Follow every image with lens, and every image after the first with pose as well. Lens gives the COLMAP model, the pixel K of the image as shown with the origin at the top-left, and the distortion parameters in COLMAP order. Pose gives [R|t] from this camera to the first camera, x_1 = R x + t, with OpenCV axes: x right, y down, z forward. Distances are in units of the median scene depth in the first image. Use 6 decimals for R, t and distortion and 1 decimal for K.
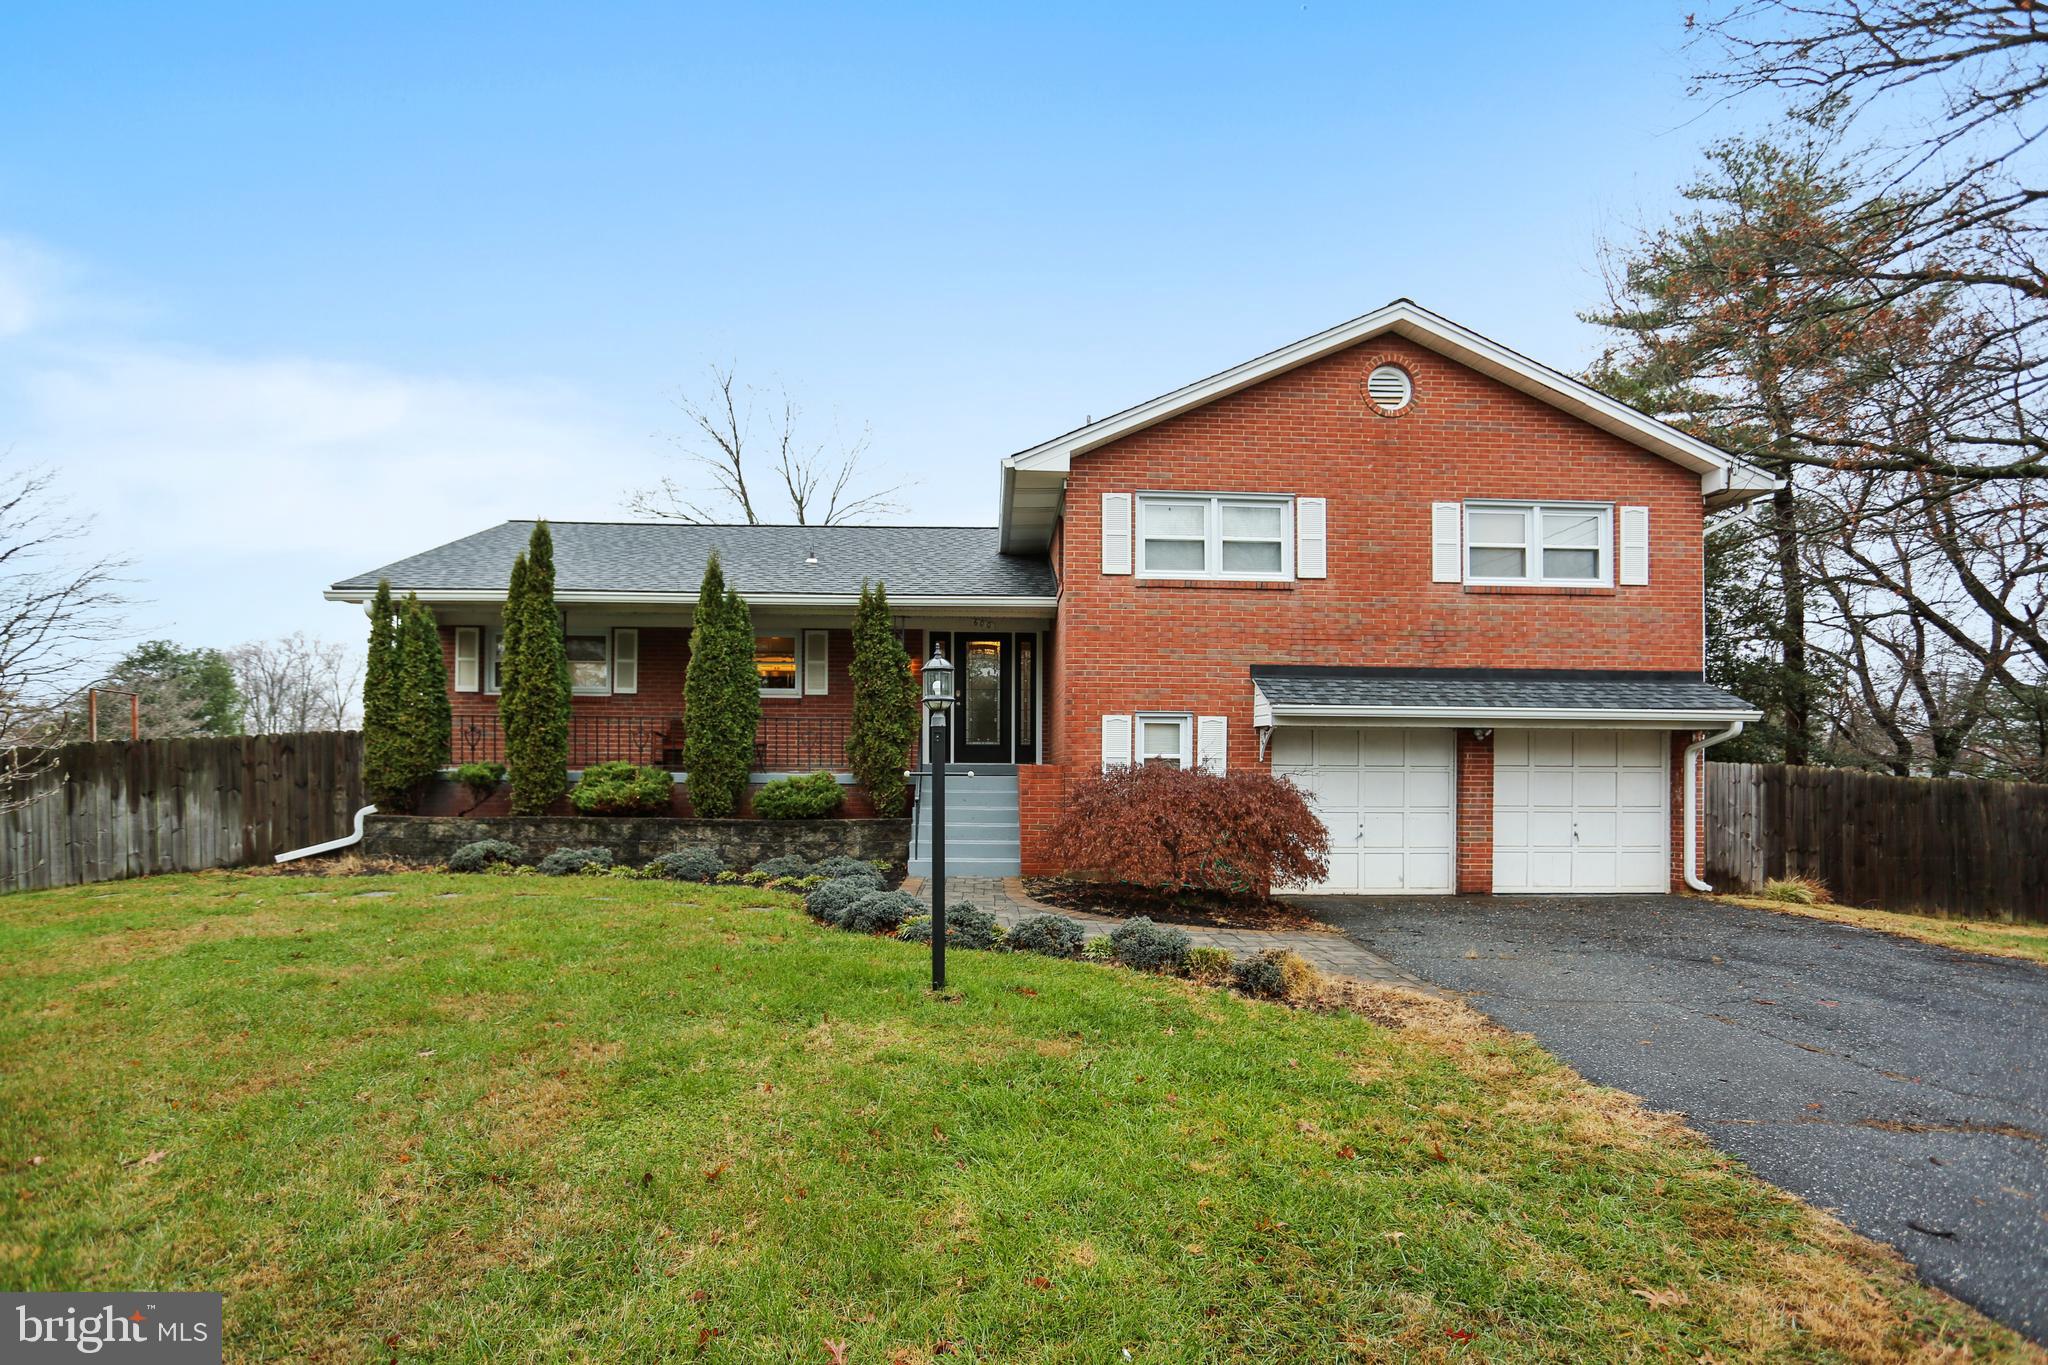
lens RADIAL K [[958.4, 0, 983.0], [0, 958.4, 788.4], [0, 0, 1]] dist [-0.003223, -0.000244]
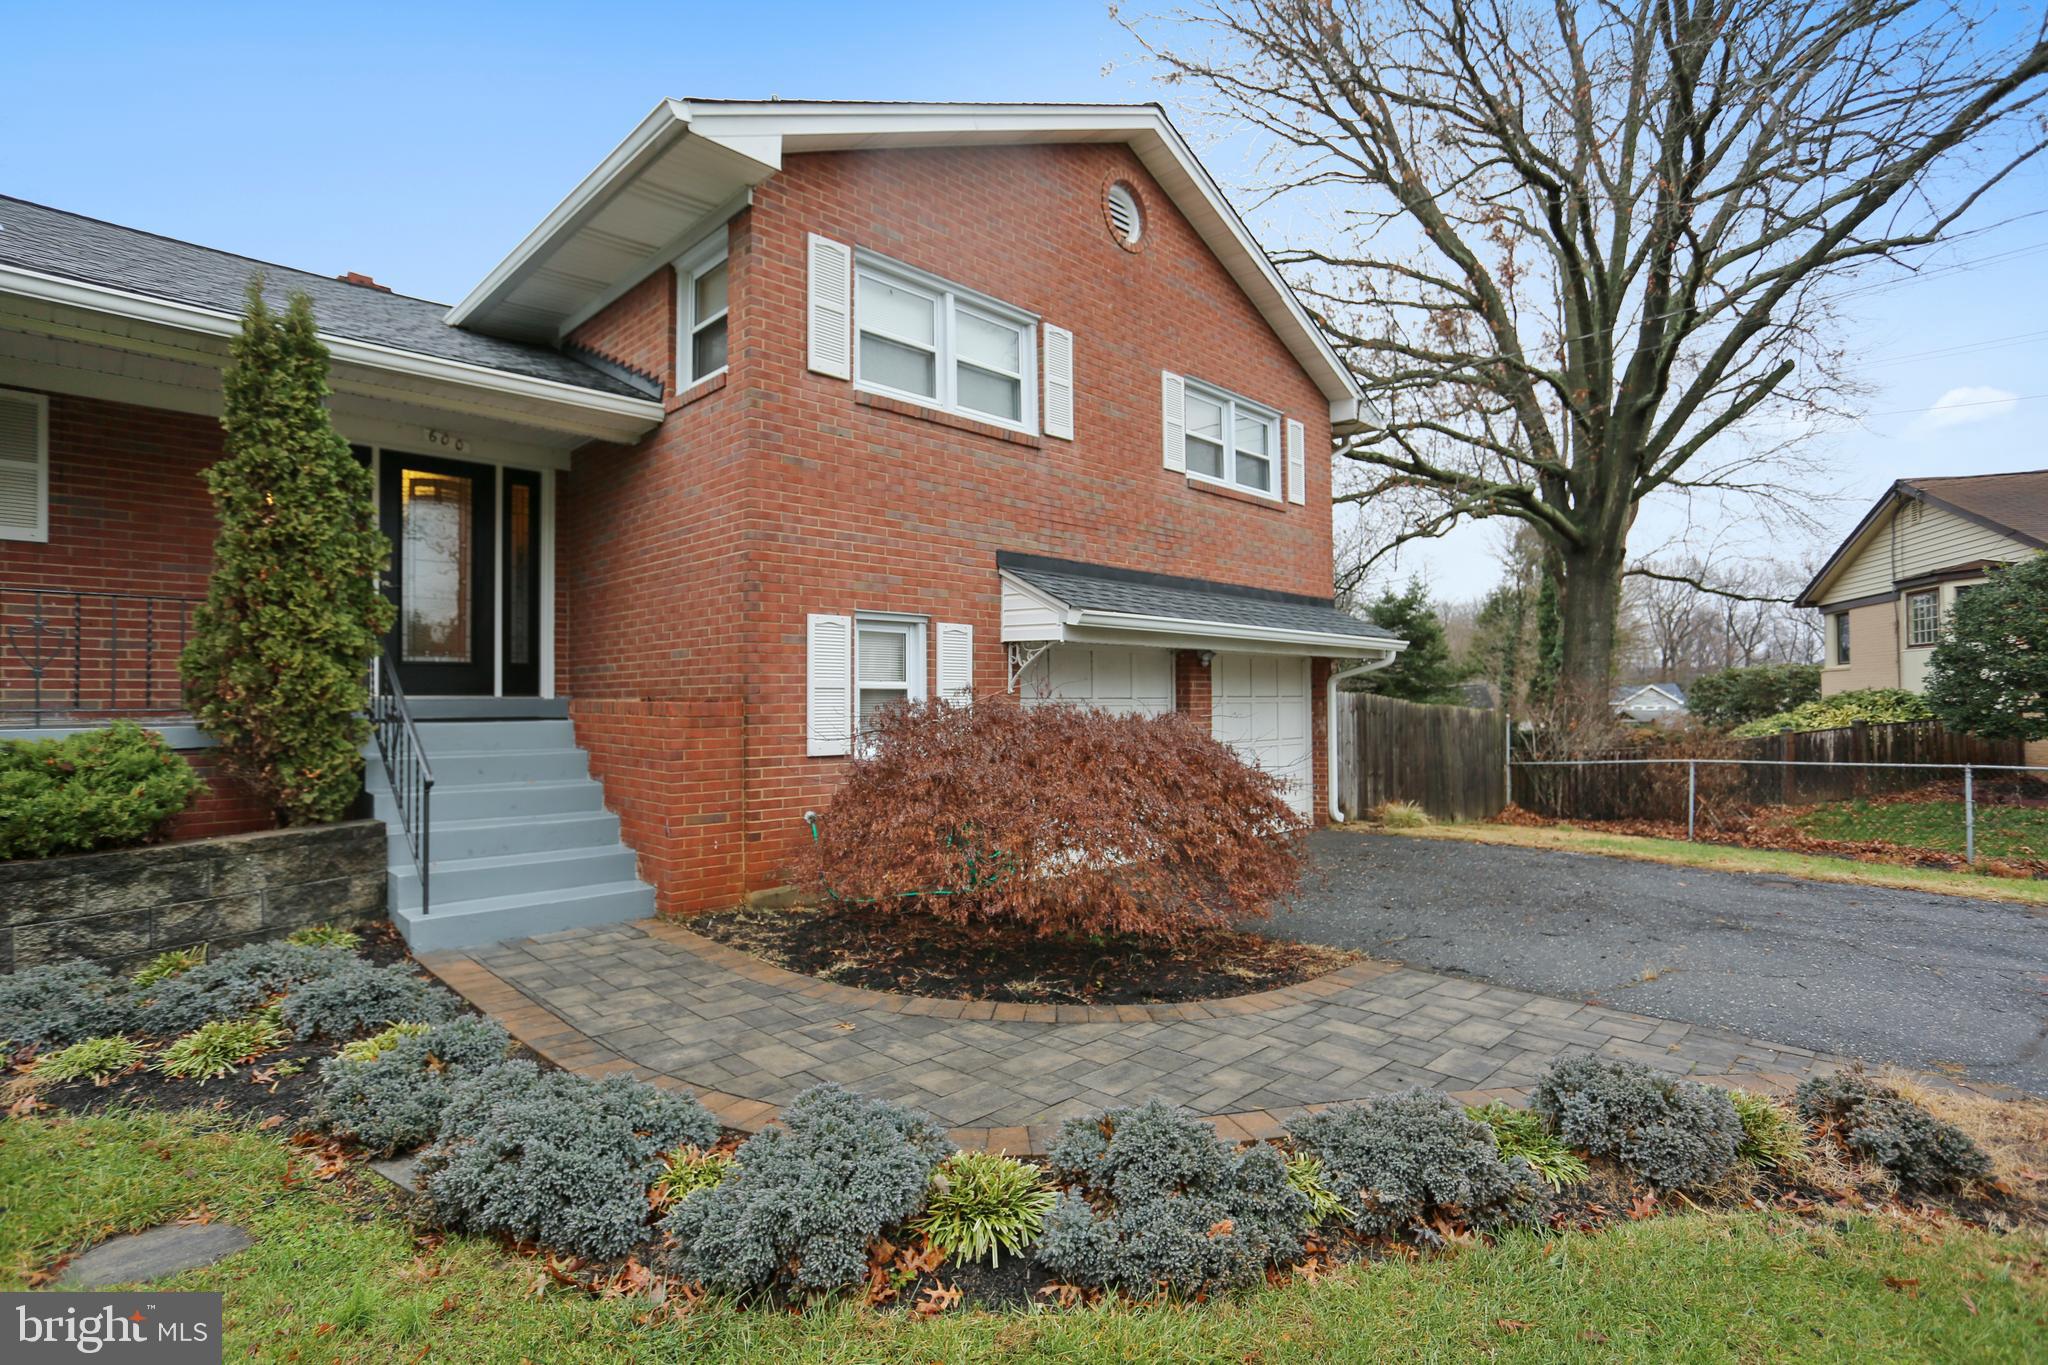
lens RADIAL K [[987.2, 0, 1005.1], [0, 987.2, 690.2], [0, 0, 1]] dist [-0.045631, 0.042329]
pose [[0.727039, -0.005527, 0.686574, -0.189727], [0.020919, 0.999682, -0.014104, -0.019482], [-0.686278, 0.024617, 0.726923, 0.476912]]
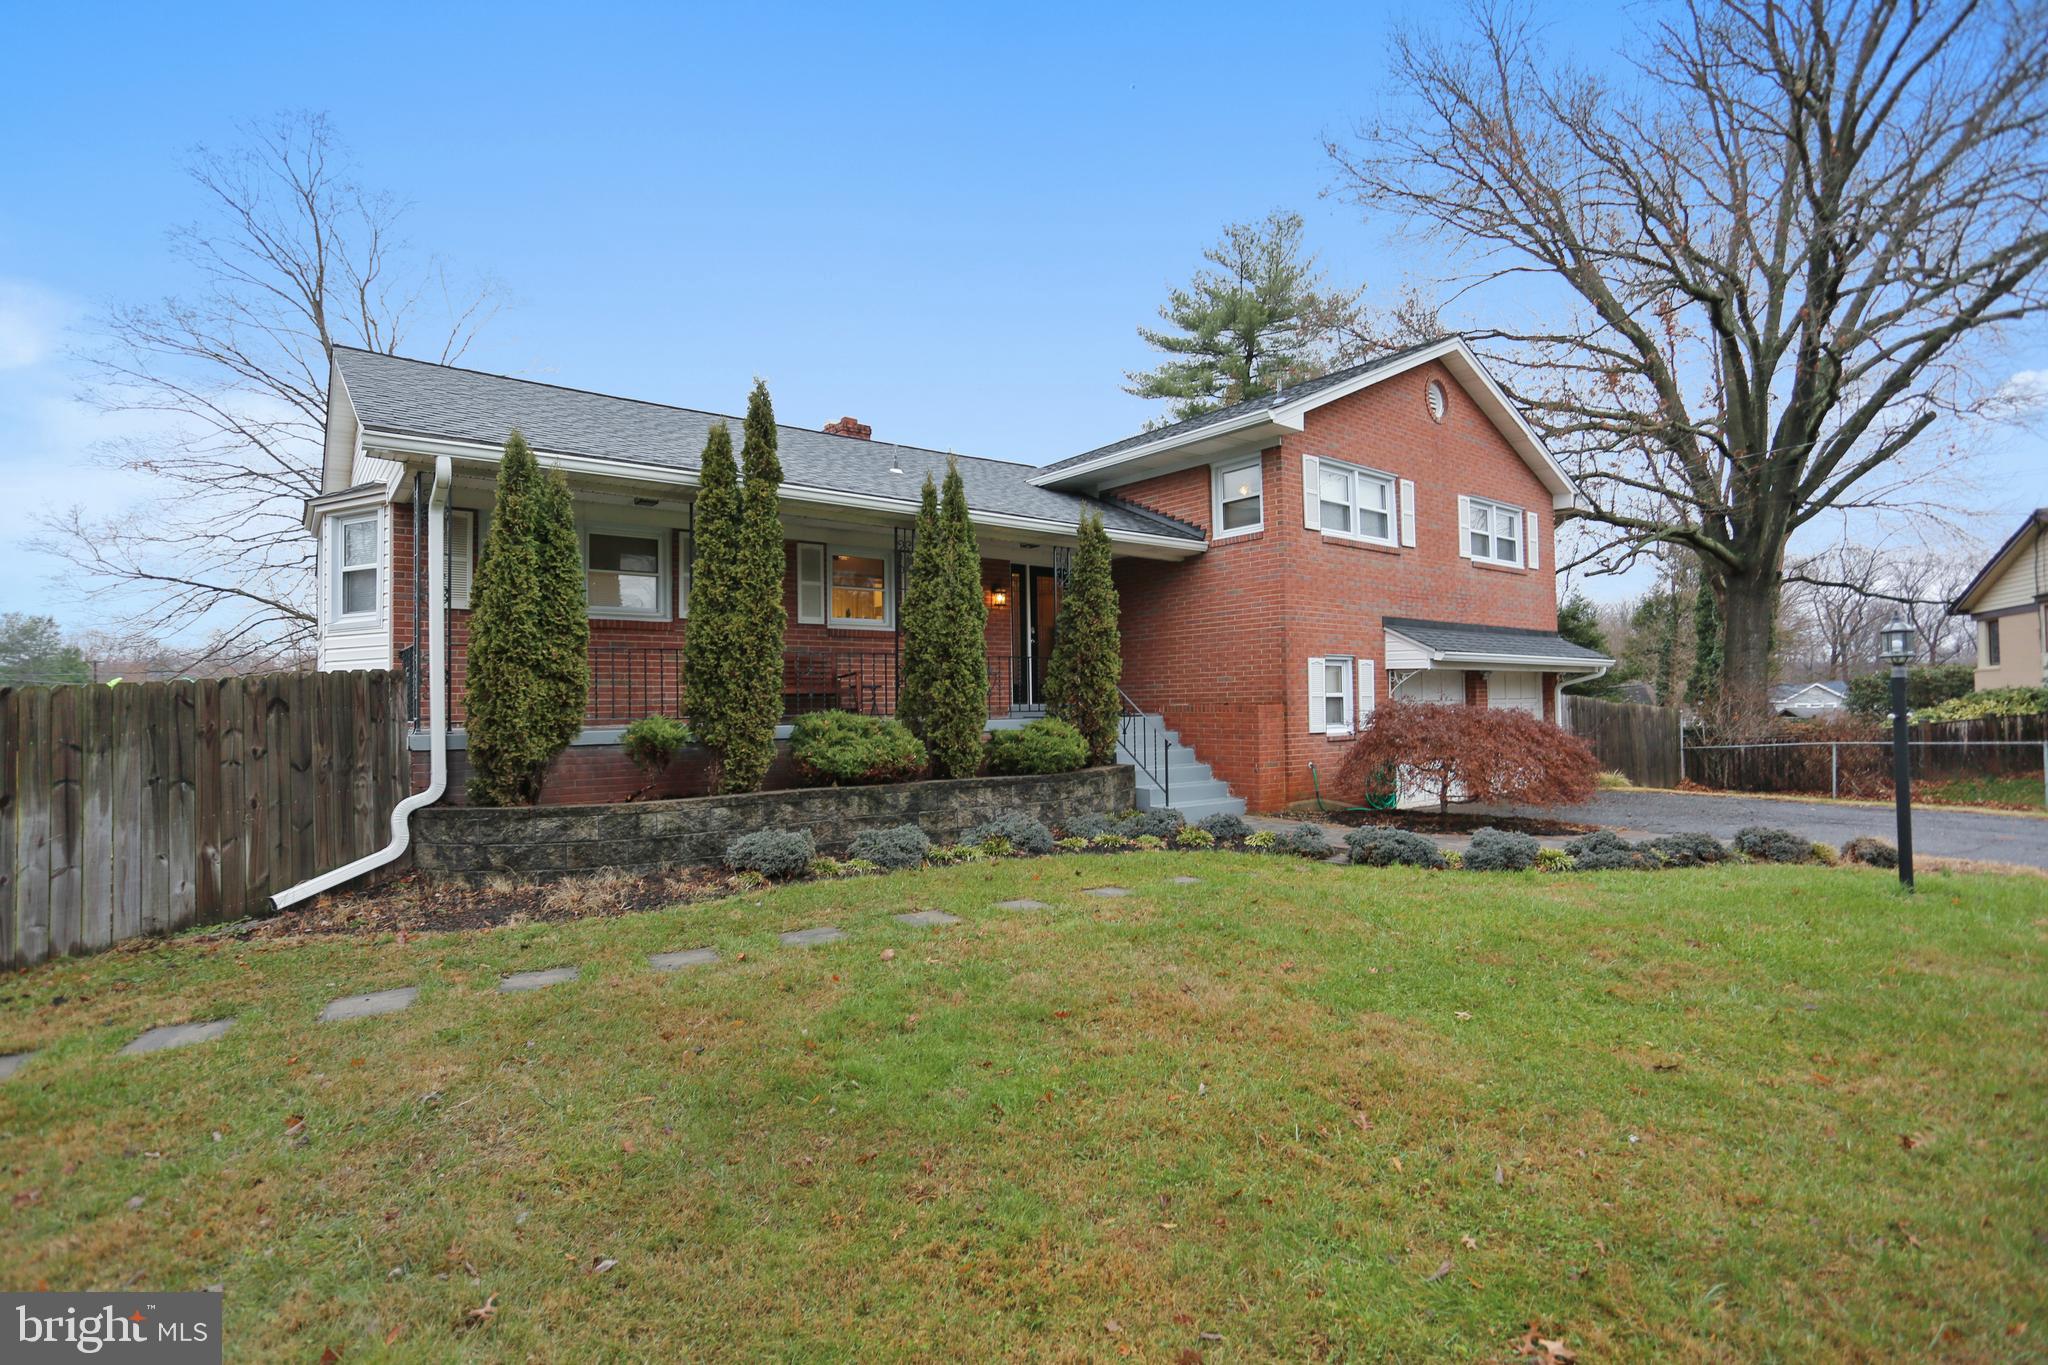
lens RADIAL K [[987.2, 0, 1005.1], [0, 987.2, 690.2], [0, 0, 1]] dist [-0.045631, 0.042329]
pose [[0.799109, -0.010897, 0.601088, -0.783577], [0.030087, 0.999308, -0.021883, -0.025113], [-0.600433, 0.035572, 0.798883, 0.310969]]
